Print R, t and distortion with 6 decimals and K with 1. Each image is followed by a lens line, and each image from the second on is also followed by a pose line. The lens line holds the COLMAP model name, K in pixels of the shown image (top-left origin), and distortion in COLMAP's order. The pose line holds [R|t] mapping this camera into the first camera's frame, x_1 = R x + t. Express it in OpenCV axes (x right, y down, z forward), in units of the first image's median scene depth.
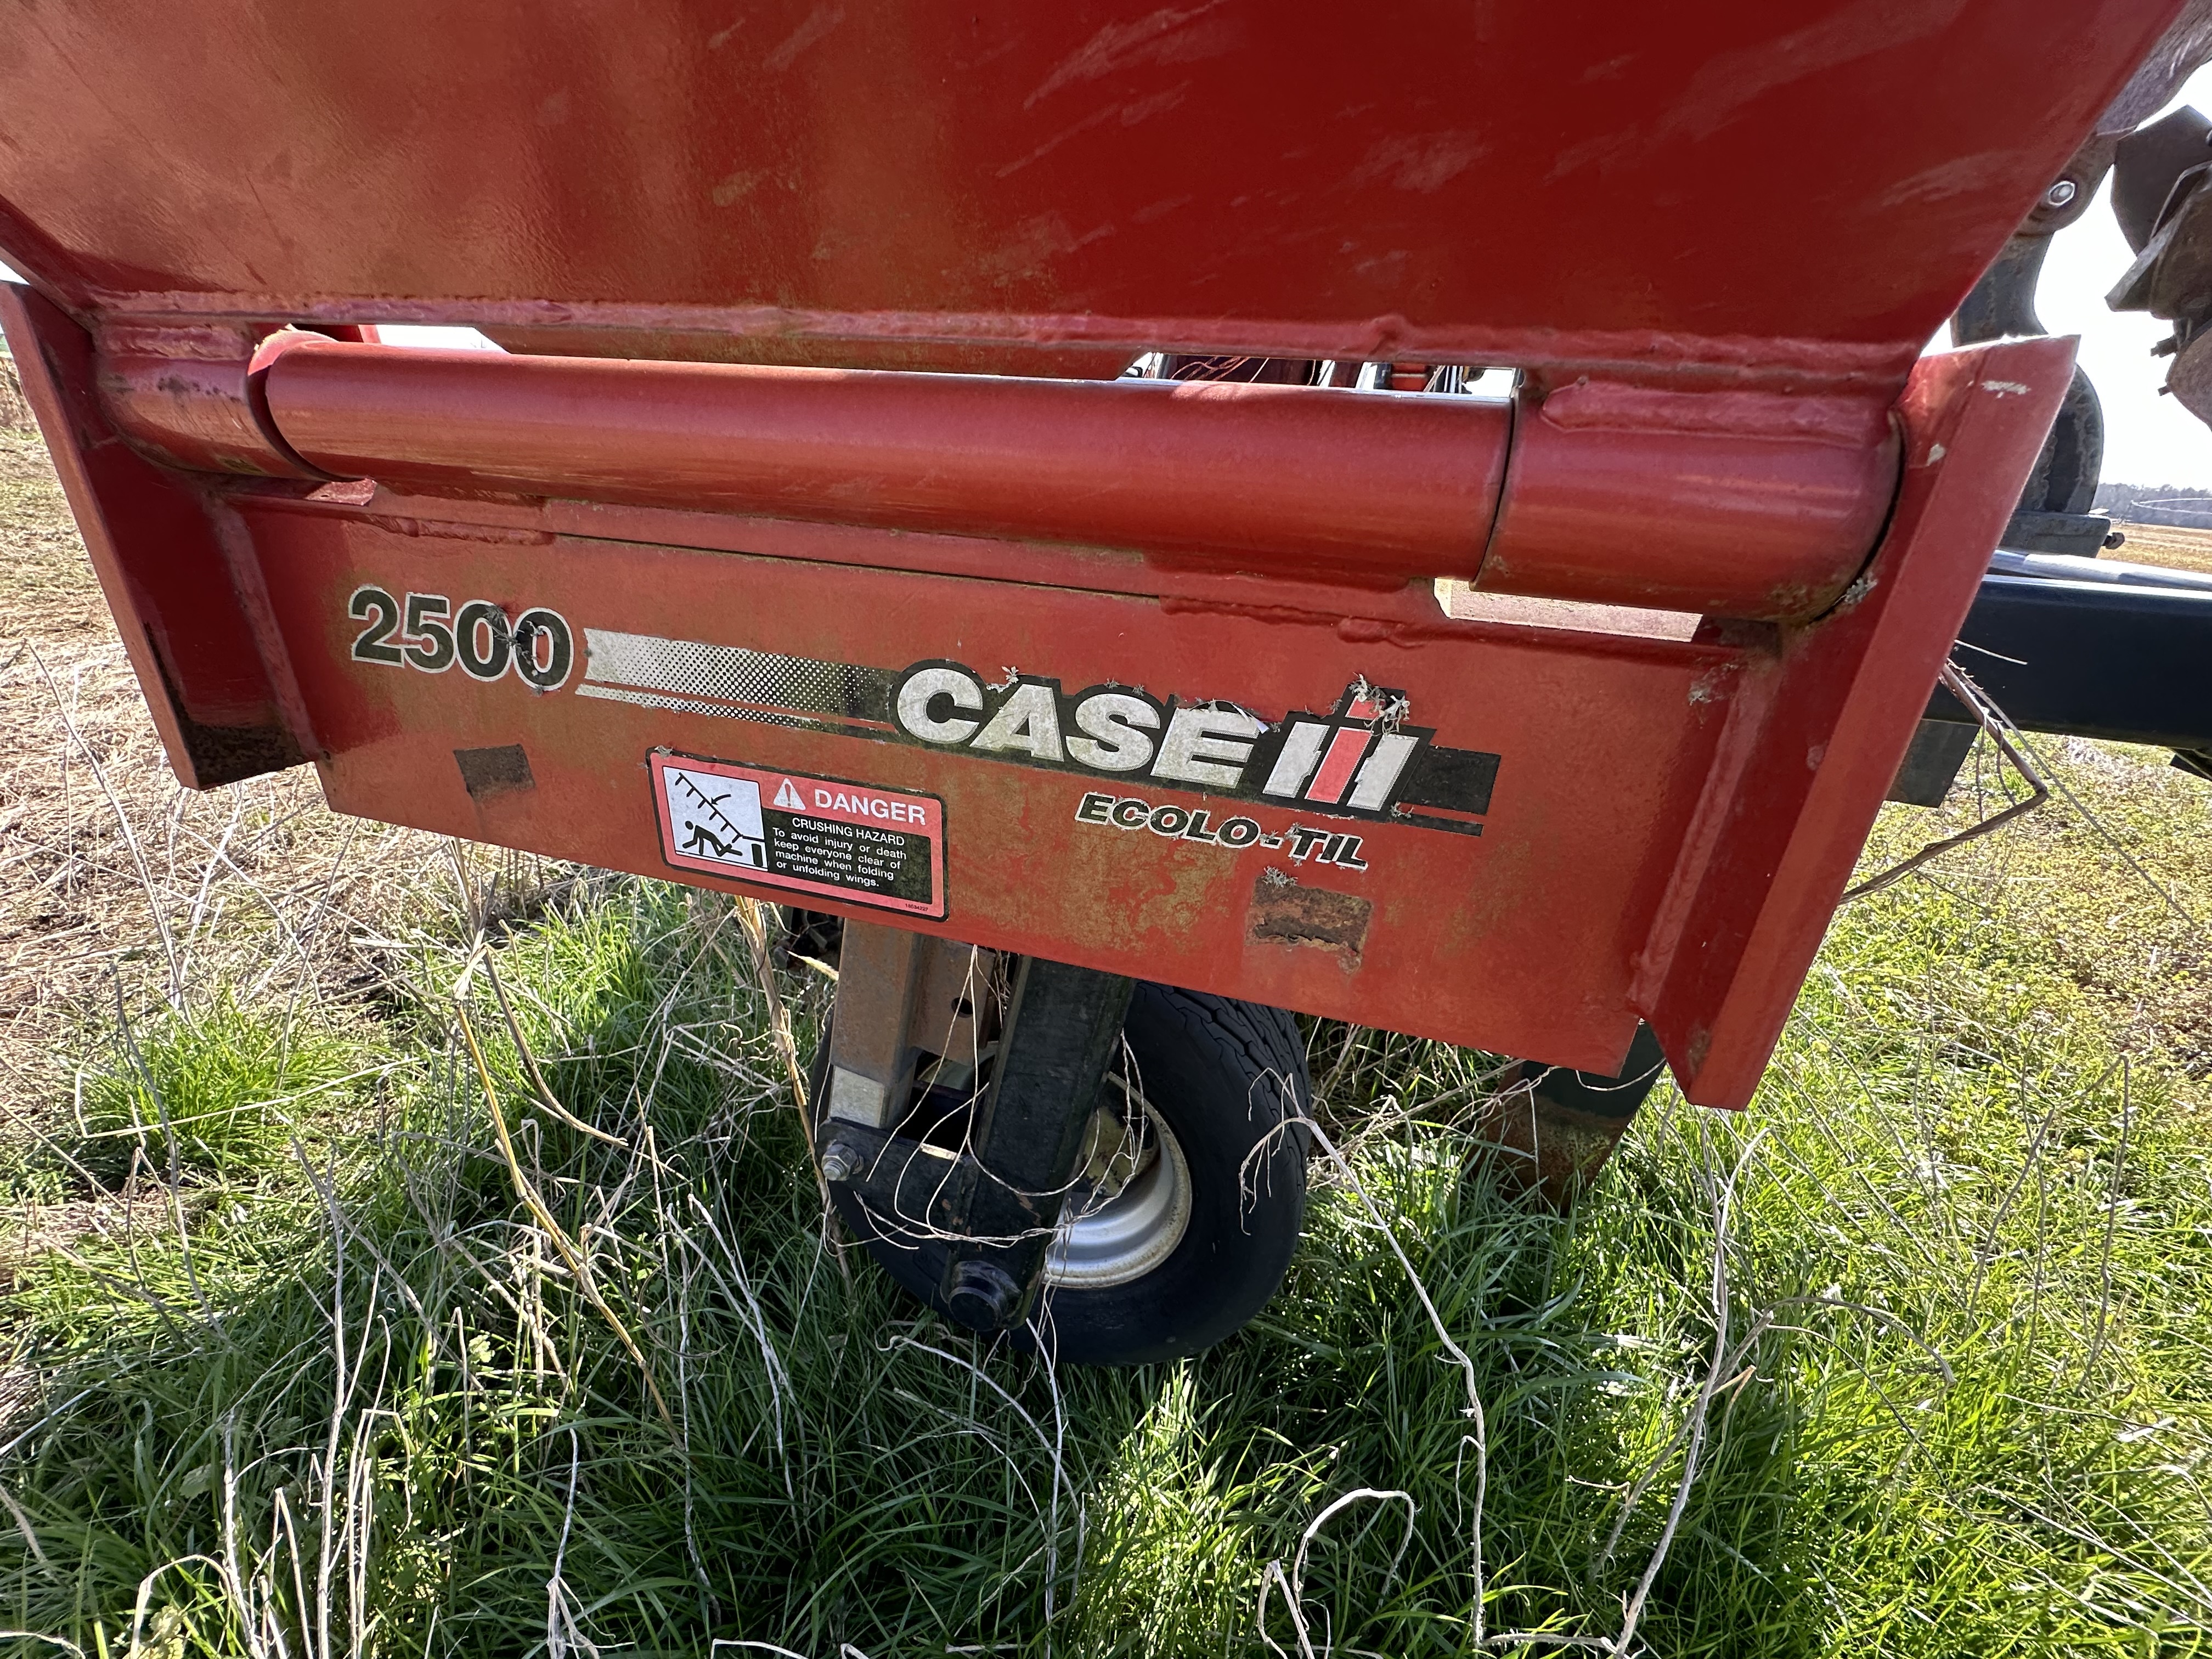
lens RADIAL K [[882.6, 0, 1109.6], [0, 882.6, 830.1], [0, 0, 1]] dist [-0.005947, 0.000737]
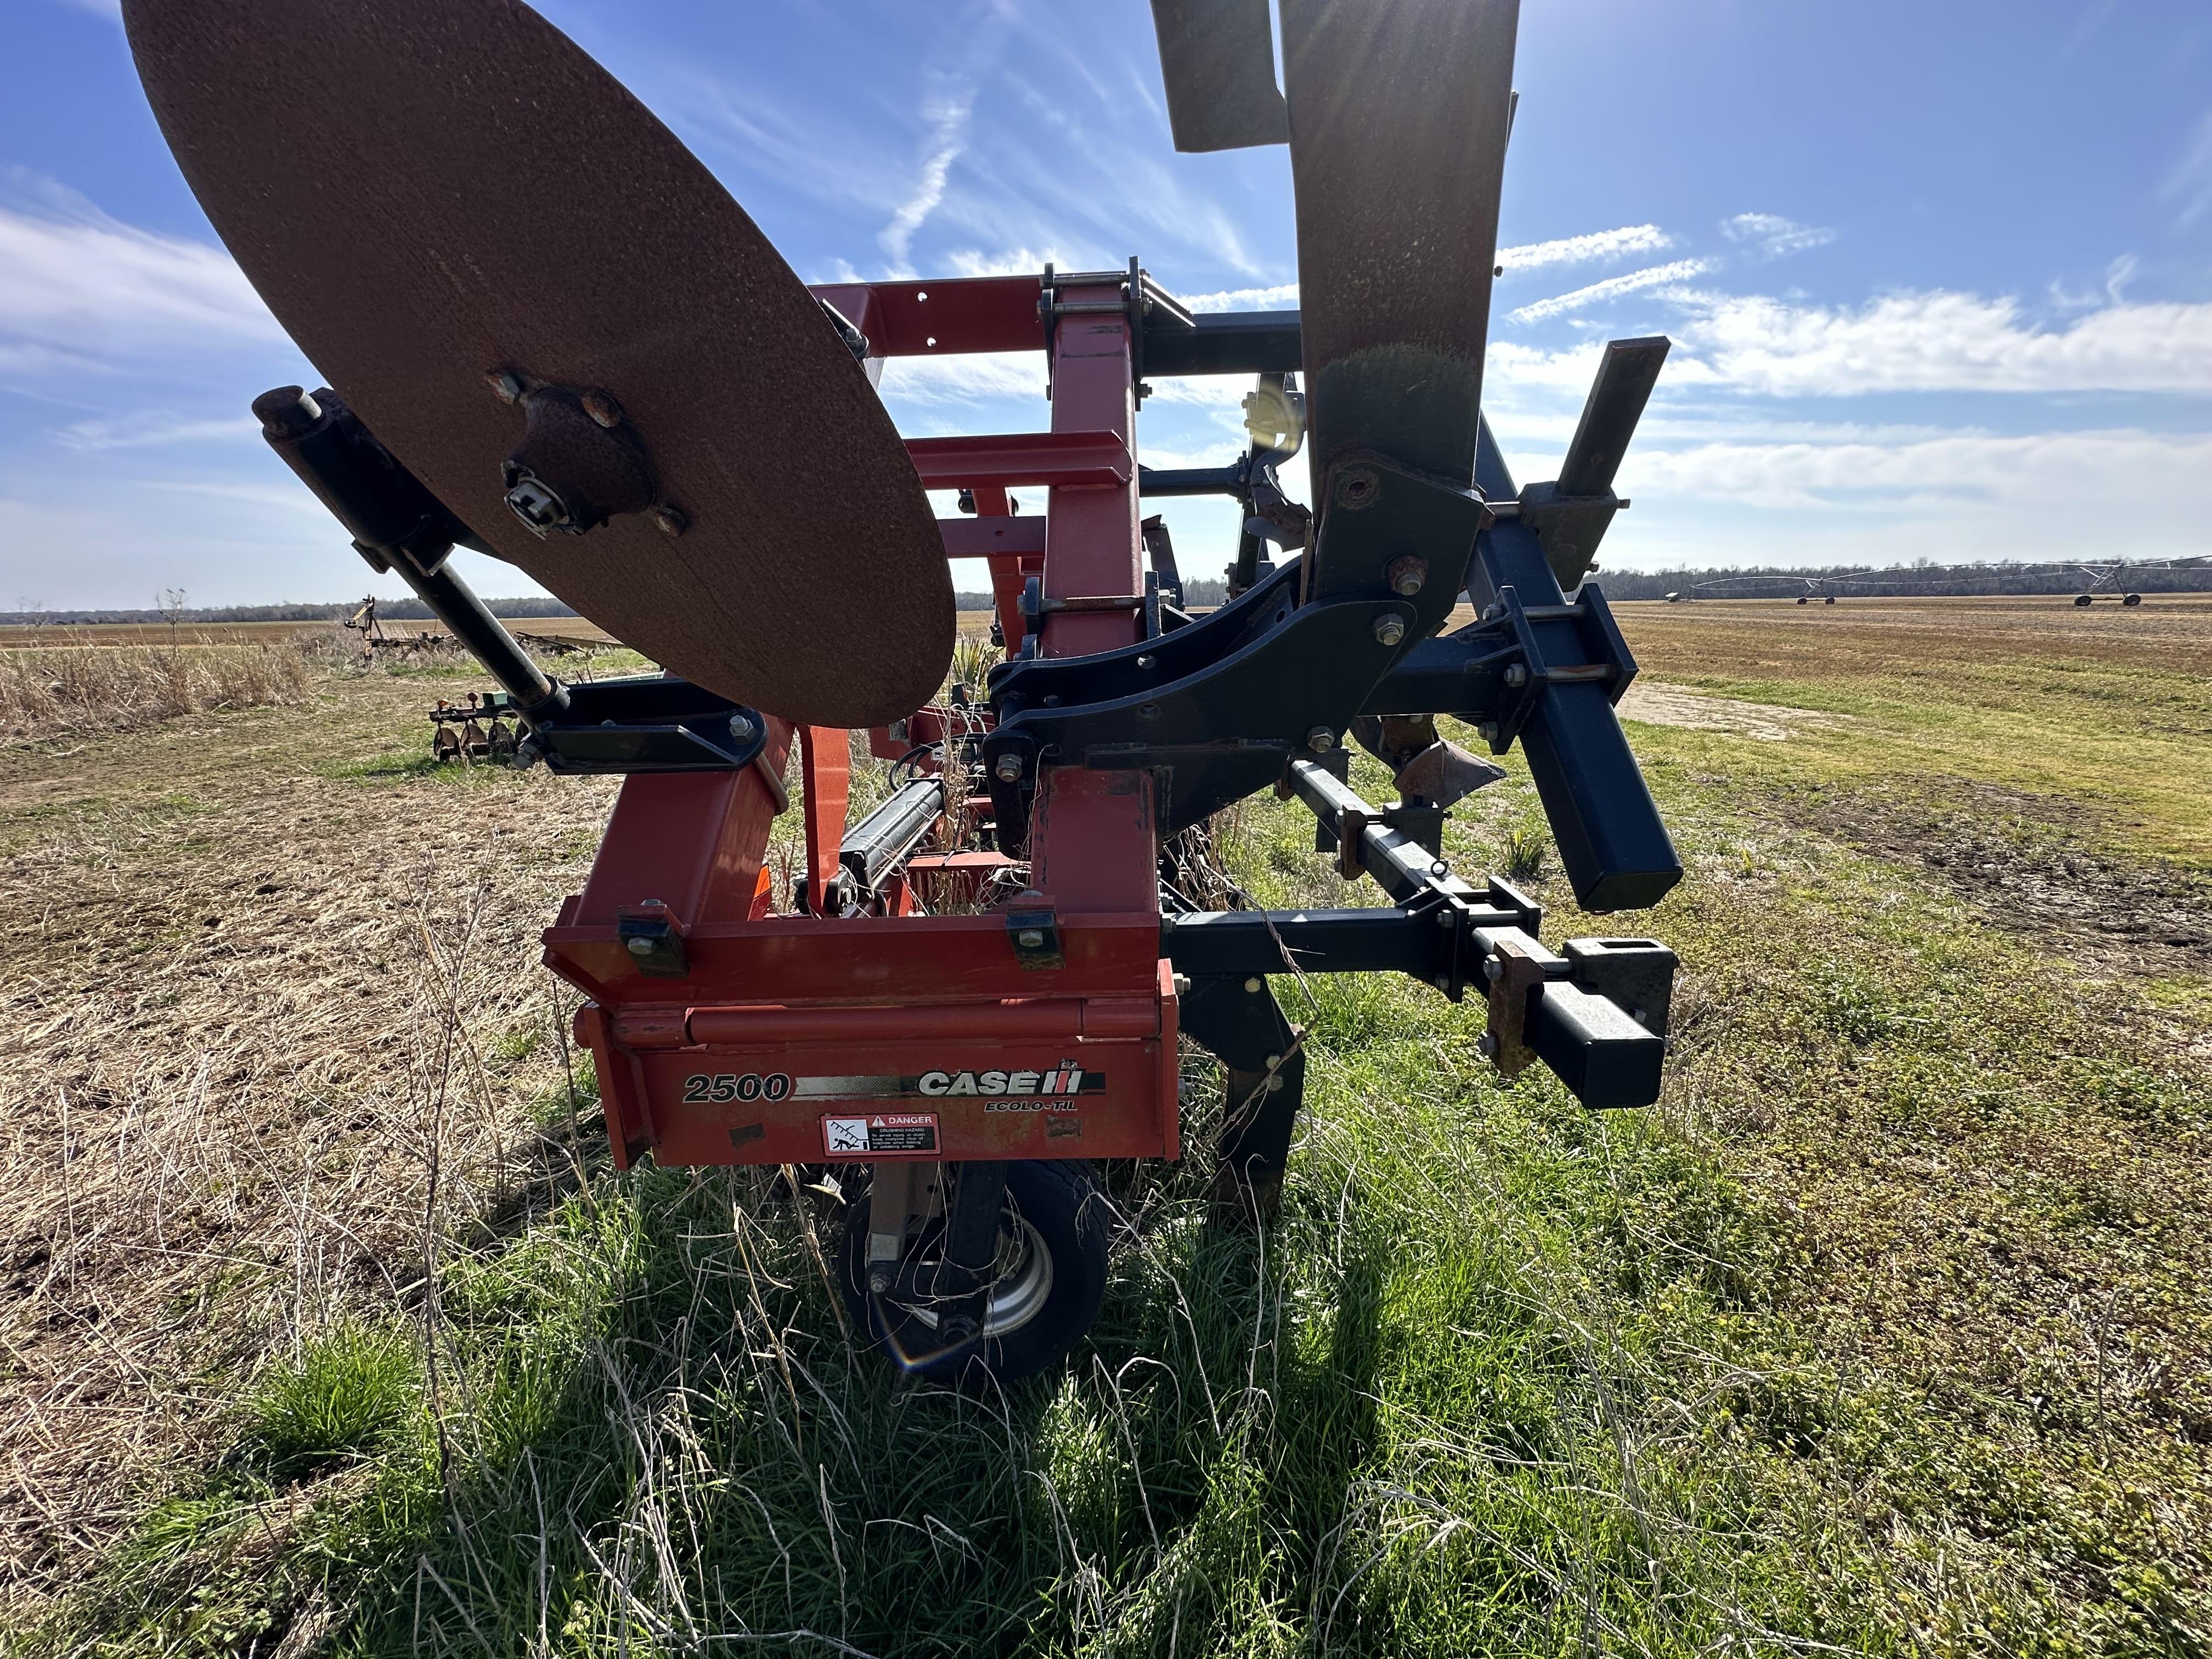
lens RADIAL K [[885.1, 0, 1109.5], [0, 885.1, 828.6], [0, 0, 1]] dist [-0.008699, -0.000199]
pose [[0.962804, -0.152560, 0.223010, -0.138719], [0.187362, 0.971649, -0.144203, -0.395258], [-0.194687, 0.180623, 0.964091, -1.983121]]
